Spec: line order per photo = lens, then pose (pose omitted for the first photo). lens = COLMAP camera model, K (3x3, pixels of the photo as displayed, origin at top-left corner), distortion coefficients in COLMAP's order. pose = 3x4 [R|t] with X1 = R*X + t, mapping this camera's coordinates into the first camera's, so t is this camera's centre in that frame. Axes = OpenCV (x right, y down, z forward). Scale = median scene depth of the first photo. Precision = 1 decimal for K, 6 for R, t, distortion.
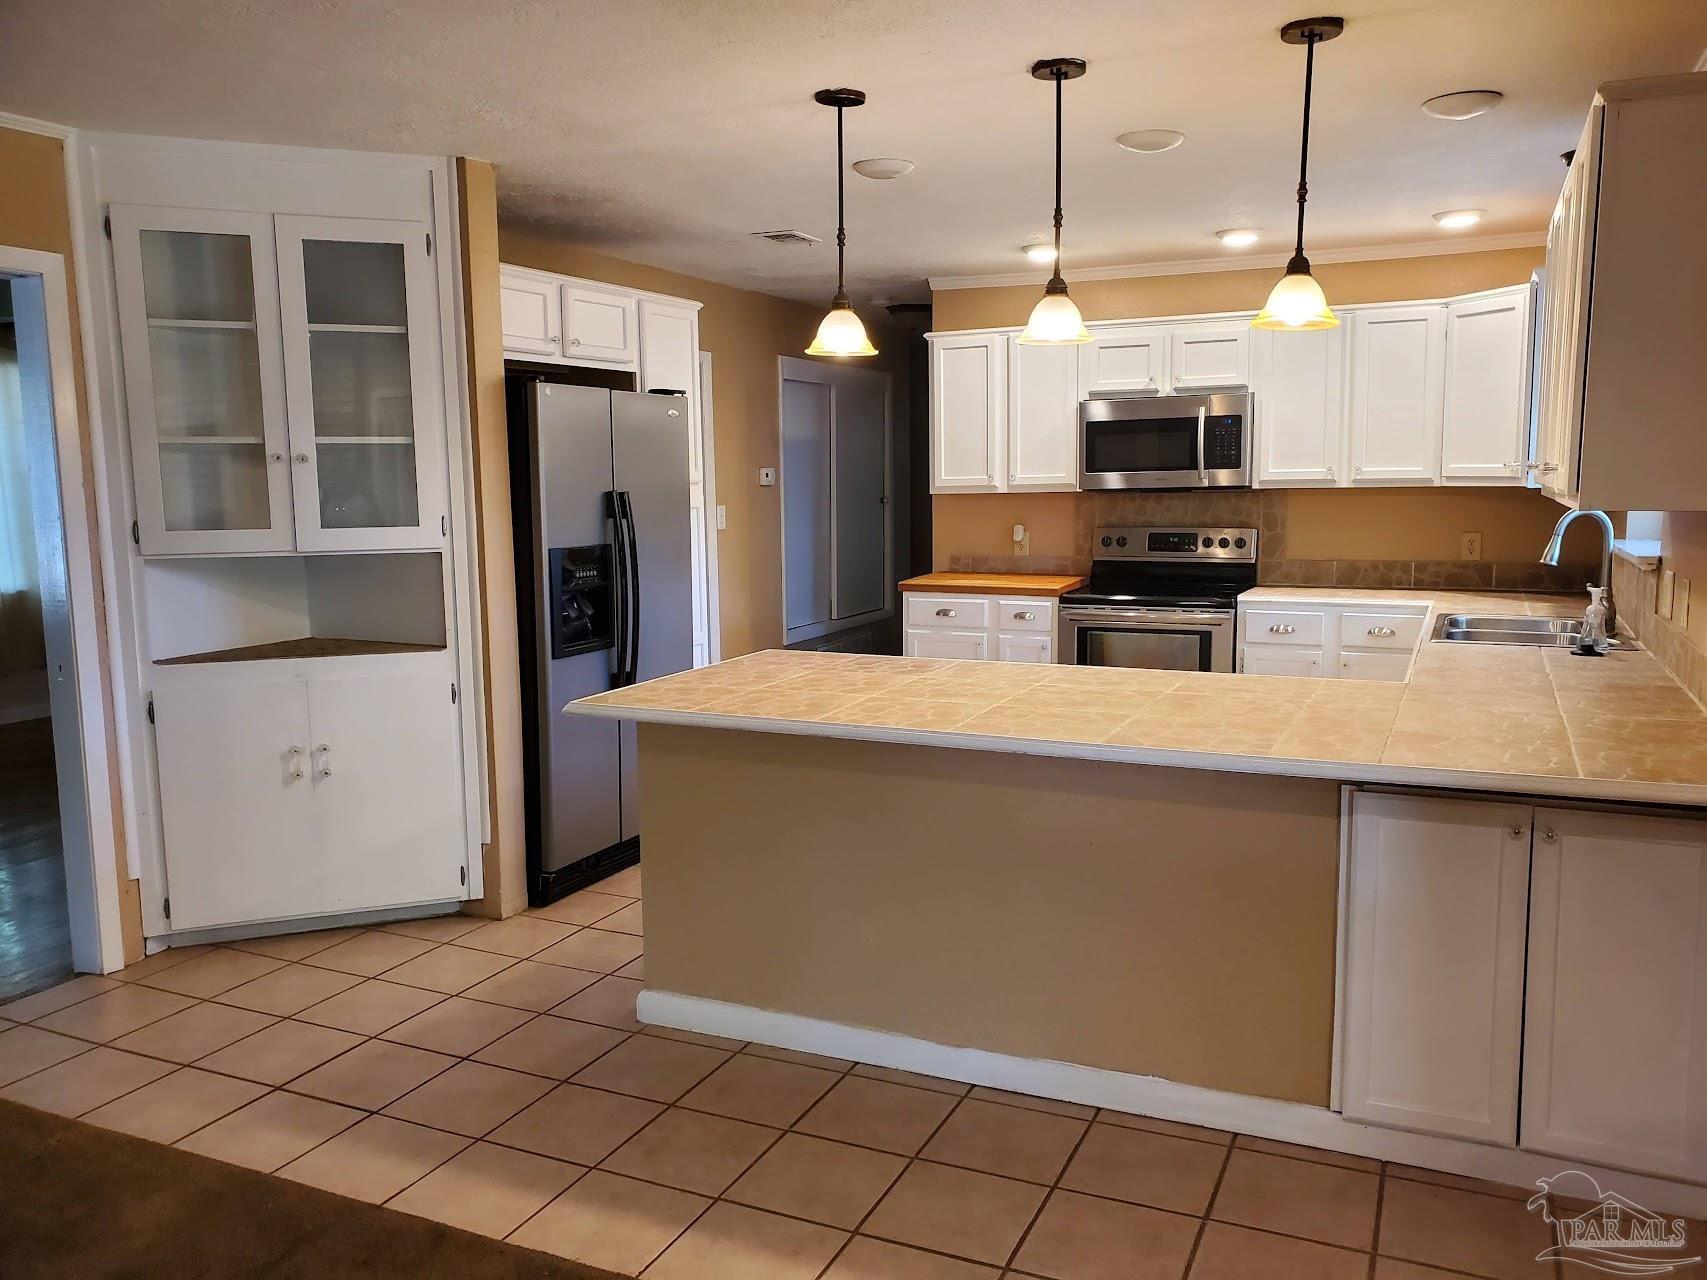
lens RADIAL K [[1327.9, 0, 849.3], [0, 1327.9, 641.9], [0, 0, 1]] dist [0.039387, -0.020148]
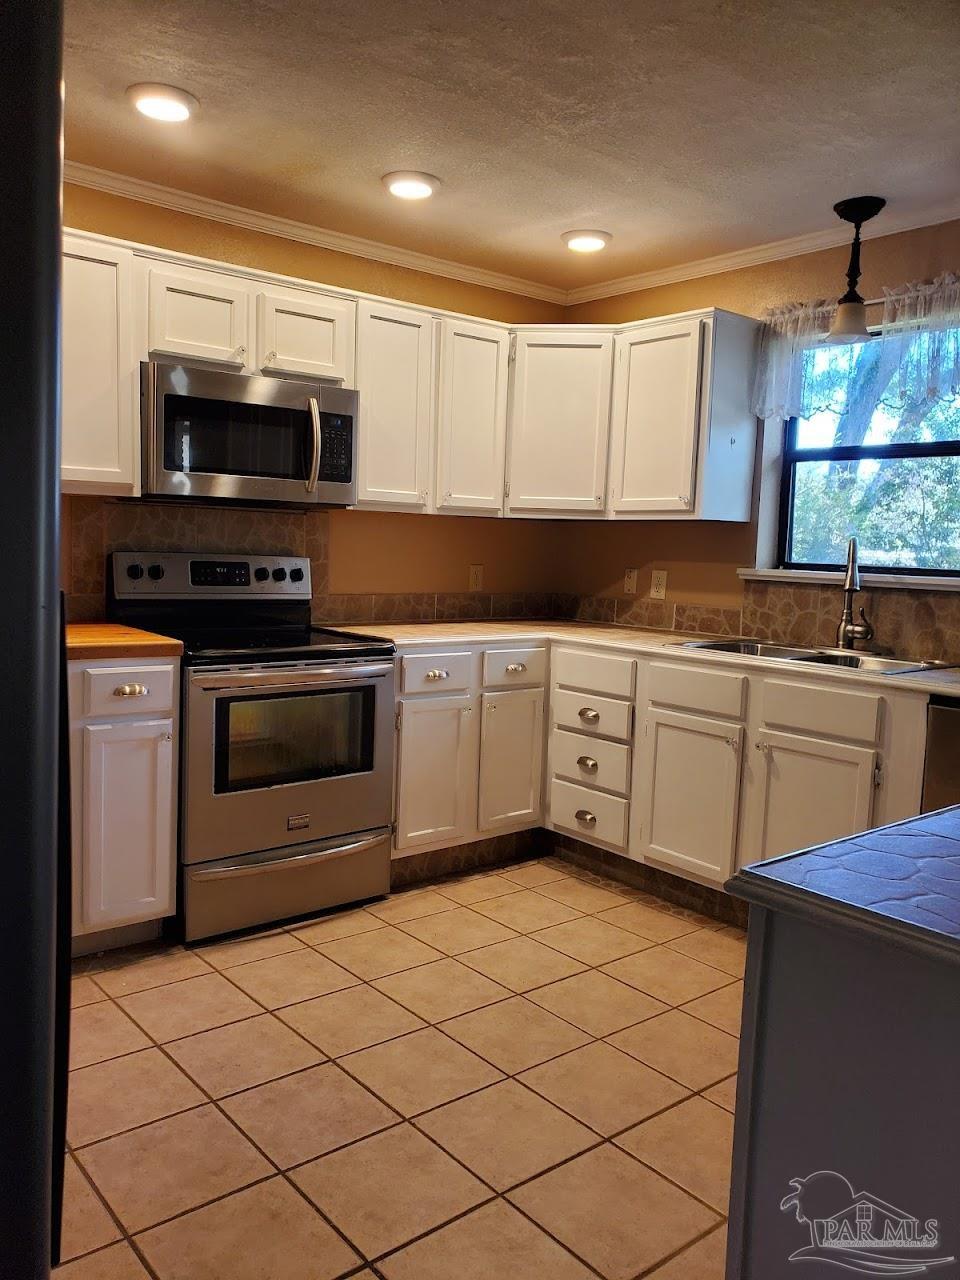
lens RADIAL K [[995.7, 0, 483.3], [0, 995.7, 640.4], [0, 0, 1]] dist [0.039387, -0.020148]
pose [[0.441884, -0.059550, 0.895093, -0.211305], [0.065724, 0.997262, 0.033901, -0.048170], [-0.894661, 0.043849, 0.444588, 0.639108]]
